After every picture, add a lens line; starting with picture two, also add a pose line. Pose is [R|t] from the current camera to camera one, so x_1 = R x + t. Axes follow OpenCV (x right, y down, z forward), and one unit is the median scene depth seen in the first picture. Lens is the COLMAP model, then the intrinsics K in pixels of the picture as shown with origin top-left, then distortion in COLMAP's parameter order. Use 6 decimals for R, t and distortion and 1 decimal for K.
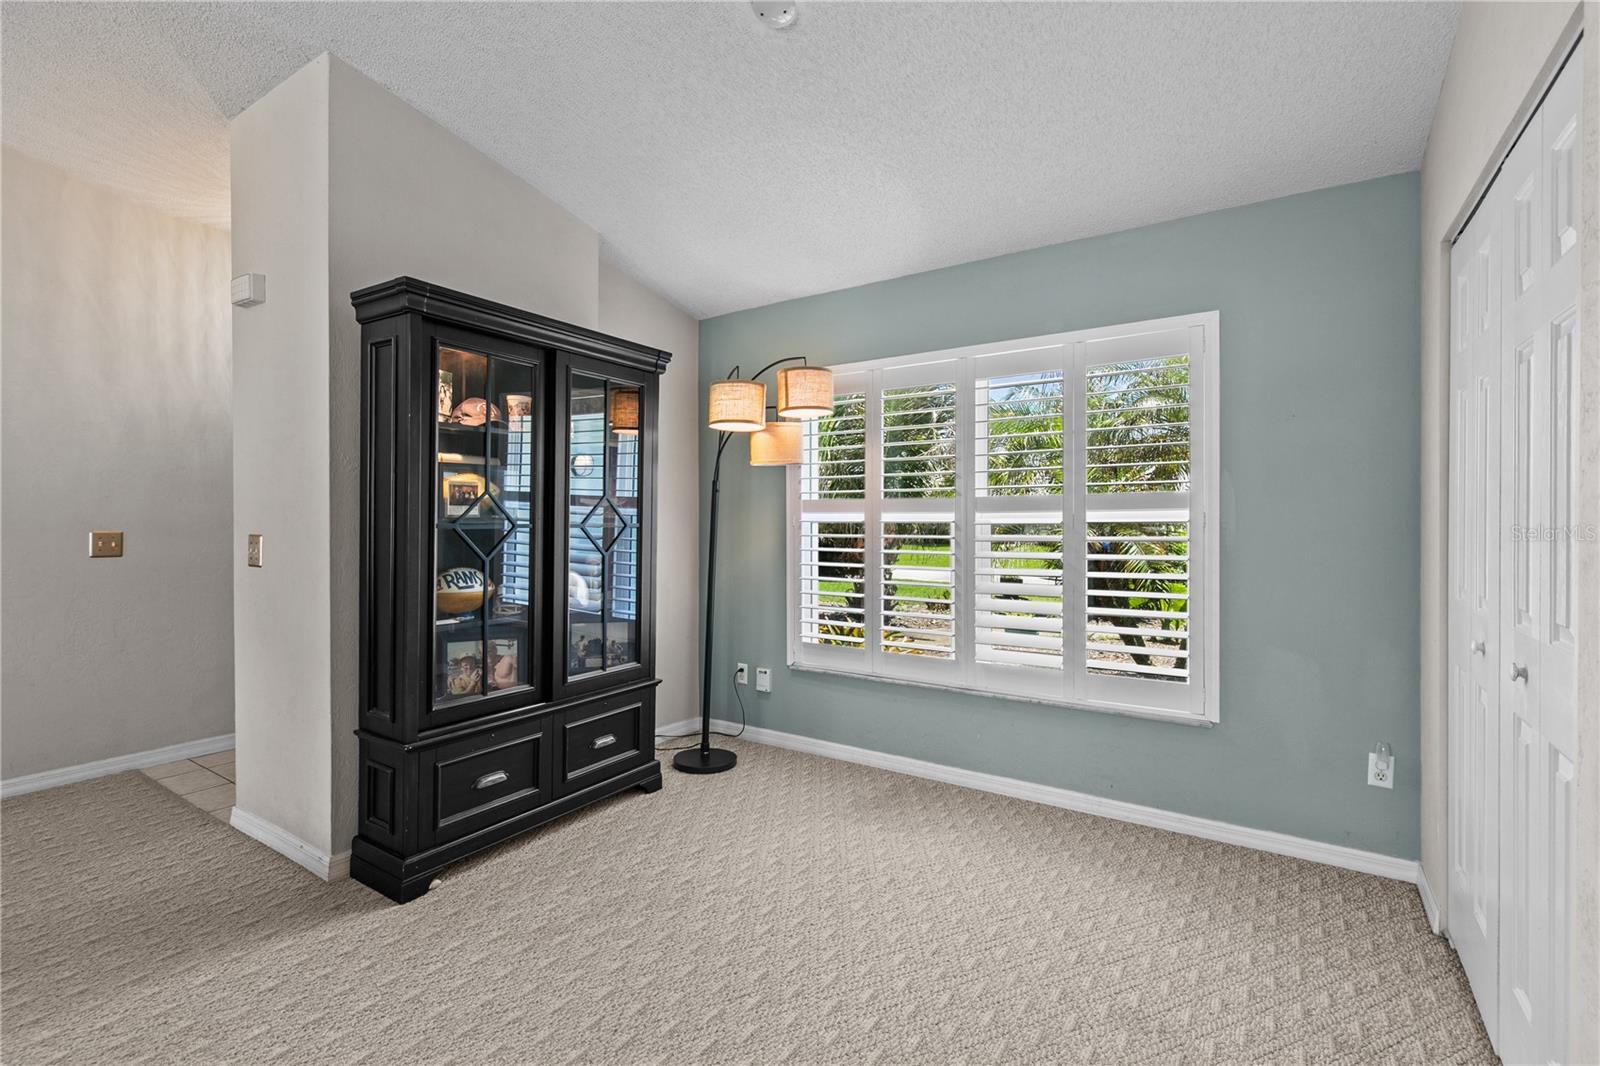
lens RADIAL K [[722.3, 0, 841.9], [0, 722.3, 519.0], [0, 0, 1]] dist [0.004581, -0.001204]
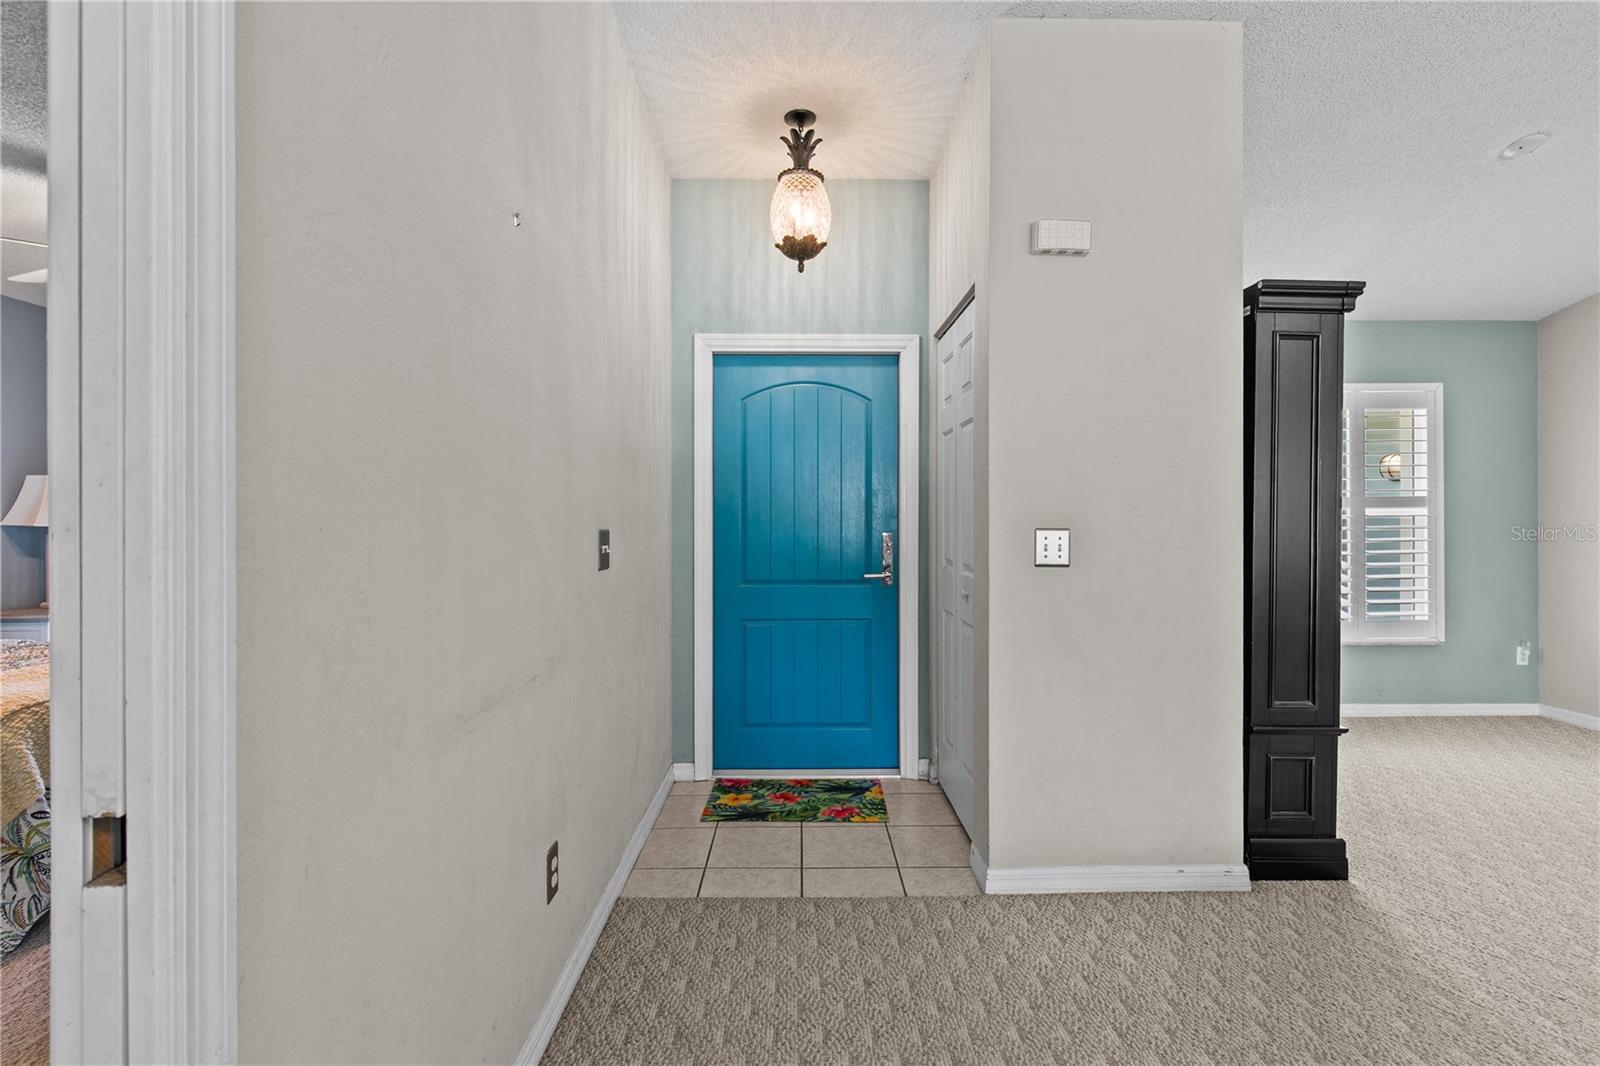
lens RADIAL K [[722.3, 0, 815.1], [0, 722.3, 518.8], [0, 0, 1]] dist [0.004581, -0.001204]
pose [[0.827832, -0.006644, 0.560936, -1.393430], [0.011676, 0.999917, -0.005387, 0.003534], [-0.560854, 0.011009, 0.827841, 0.421286]]
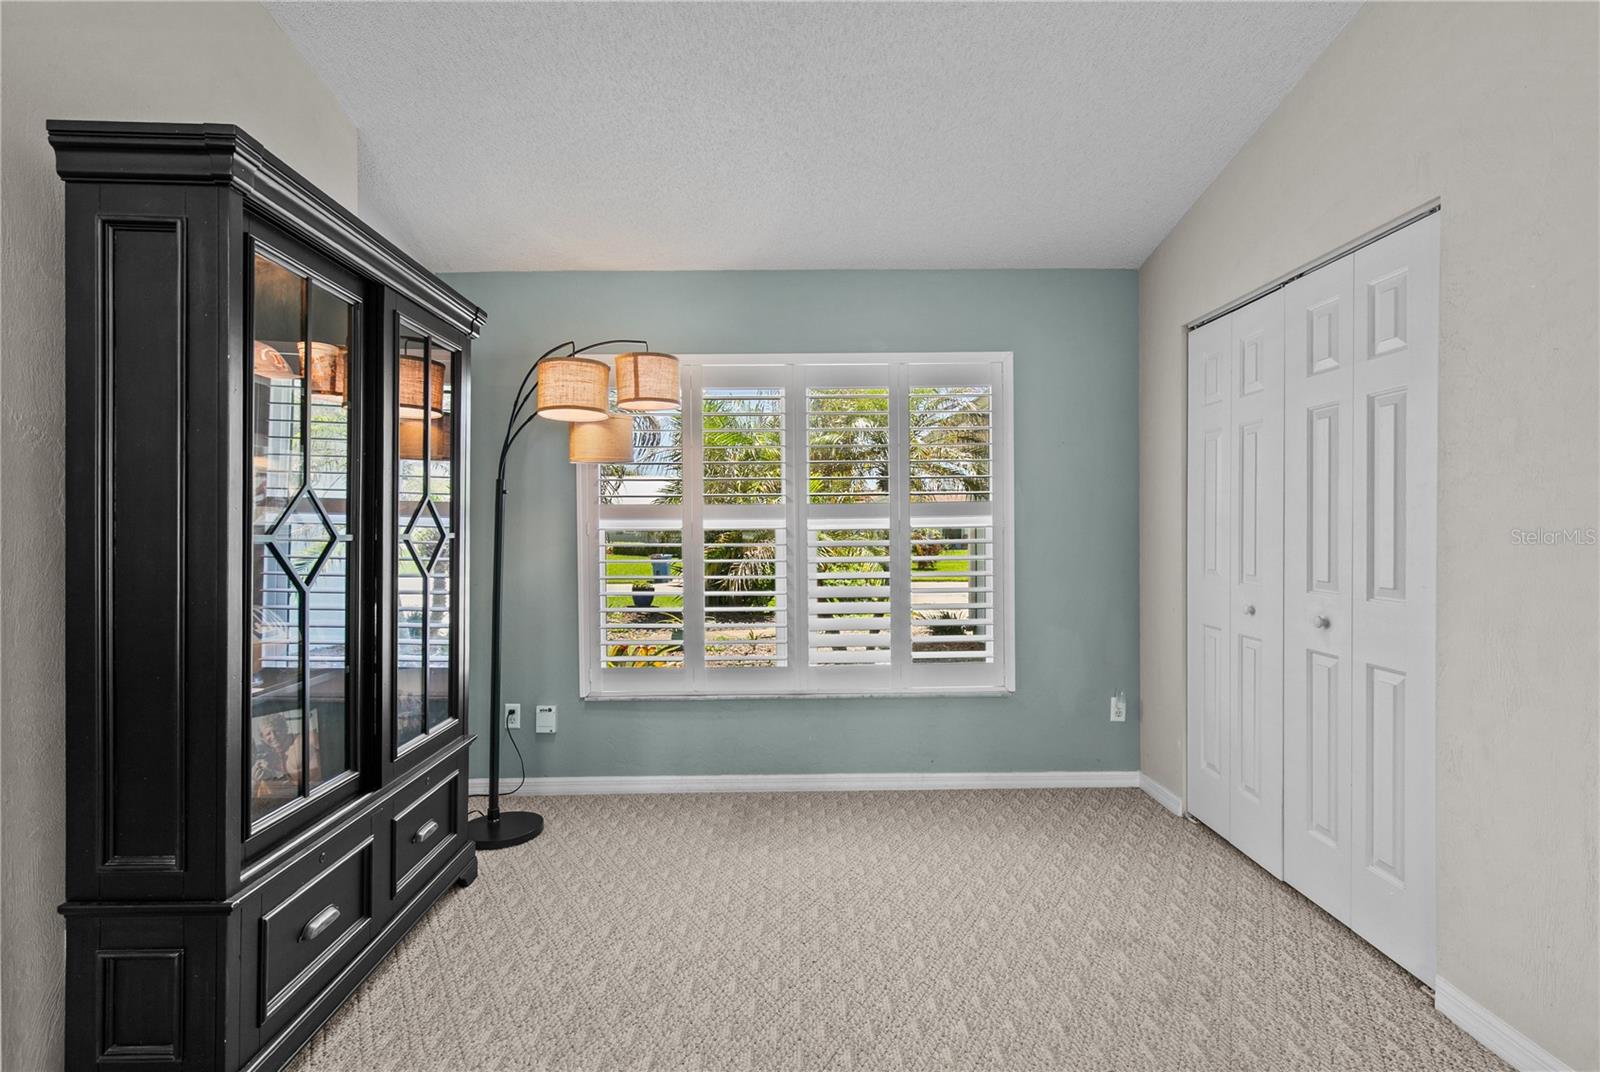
lens RADIAL K [[722.3, 0, 806.7], [0, 722.3, 533.0], [0, 0, 1]] dist [0.004581, -0.001204]
pose [[0.830535, -0.011401, 0.556849, -0.405874], [0.007497, 0.999929, 0.009291, 0.001556], [-0.556915, -0.003541, 0.830562, 0.171901]]
